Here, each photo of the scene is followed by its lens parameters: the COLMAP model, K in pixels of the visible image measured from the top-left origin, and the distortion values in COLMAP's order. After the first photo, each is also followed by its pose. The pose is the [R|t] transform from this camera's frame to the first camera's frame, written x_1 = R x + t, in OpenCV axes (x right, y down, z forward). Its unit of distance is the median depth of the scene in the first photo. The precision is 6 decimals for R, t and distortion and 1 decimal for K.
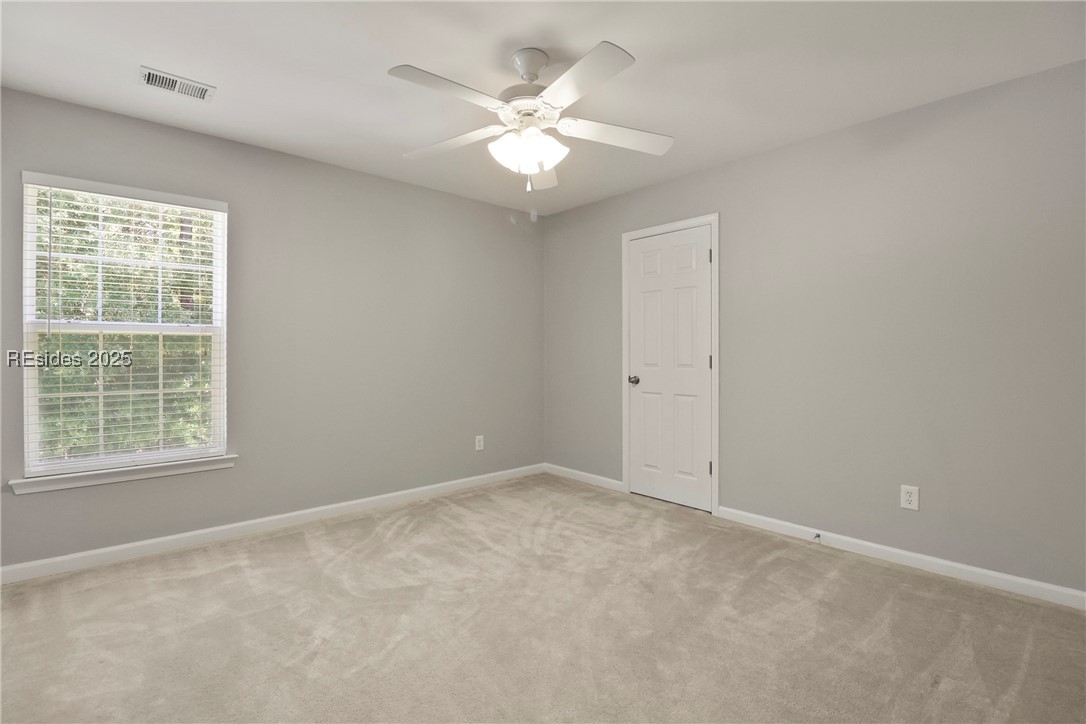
lens RADIAL K [[508.5, 0, 538.5], [0, 508.5, 354.9], [0, 0, 1]] dist [-0.005297, -0.009017]
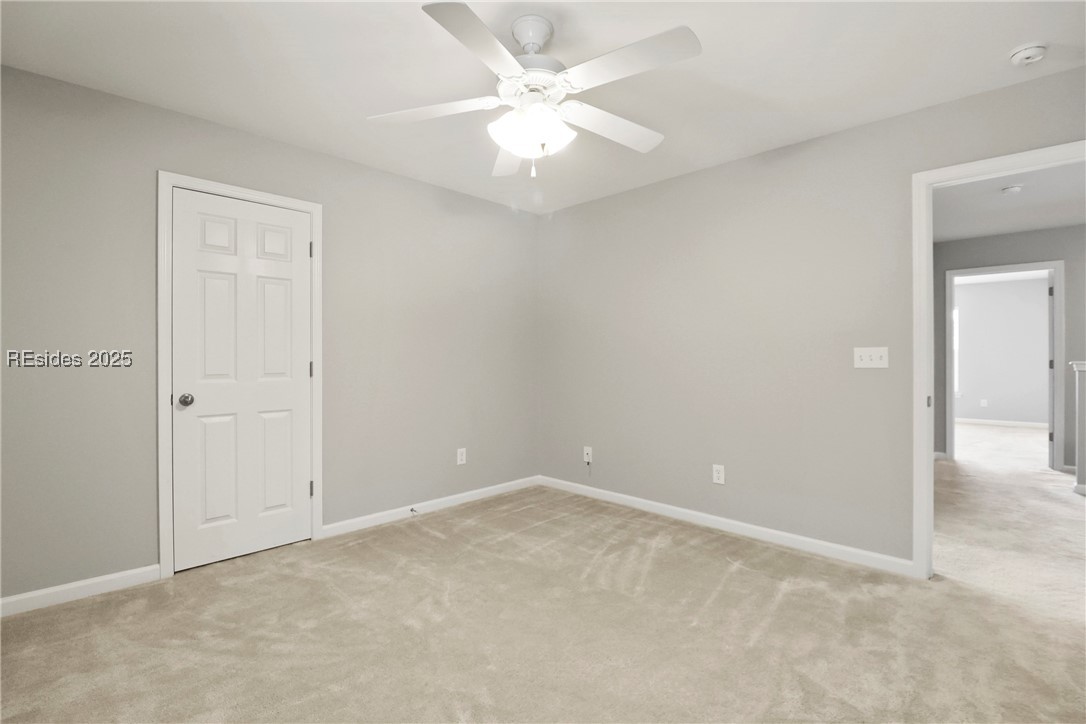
lens RADIAL K [[508.5, 0, 540.4], [0, 508.5, 361.9], [0, 0, 1]] dist [-0.005297, -0.009017]
pose [[-0.065014, -0.013519, 0.997793, -0.817629], [0.004805, 0.999892, 0.013860, -0.012878], [-0.997873, 0.005696, -0.064942, 0.947307]]
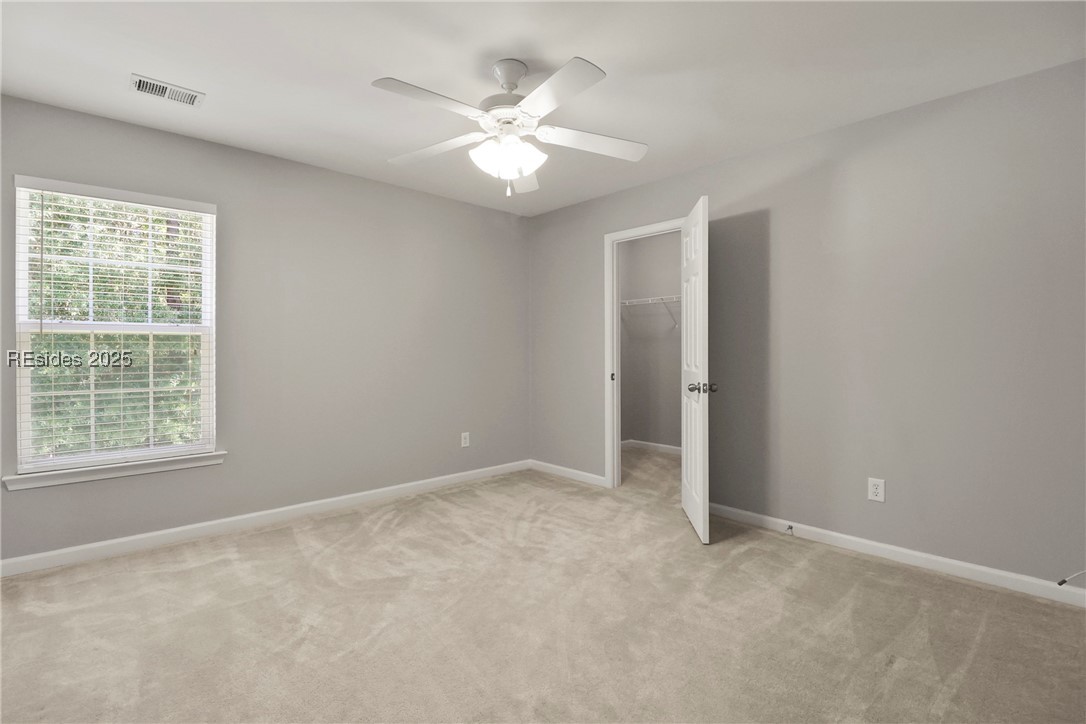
lens RADIAL K [[508.5, 0, 535.1], [0, 508.5, 354.6], [0, 0, 1]] dist [-0.005297, -0.009017]
pose [[0.999906, -0.001194, 0.013641, 0.018521], [0.001163, 0.999997, 0.002257, -0.000043], [-0.013644, -0.002241, 0.999904, -0.037599]]
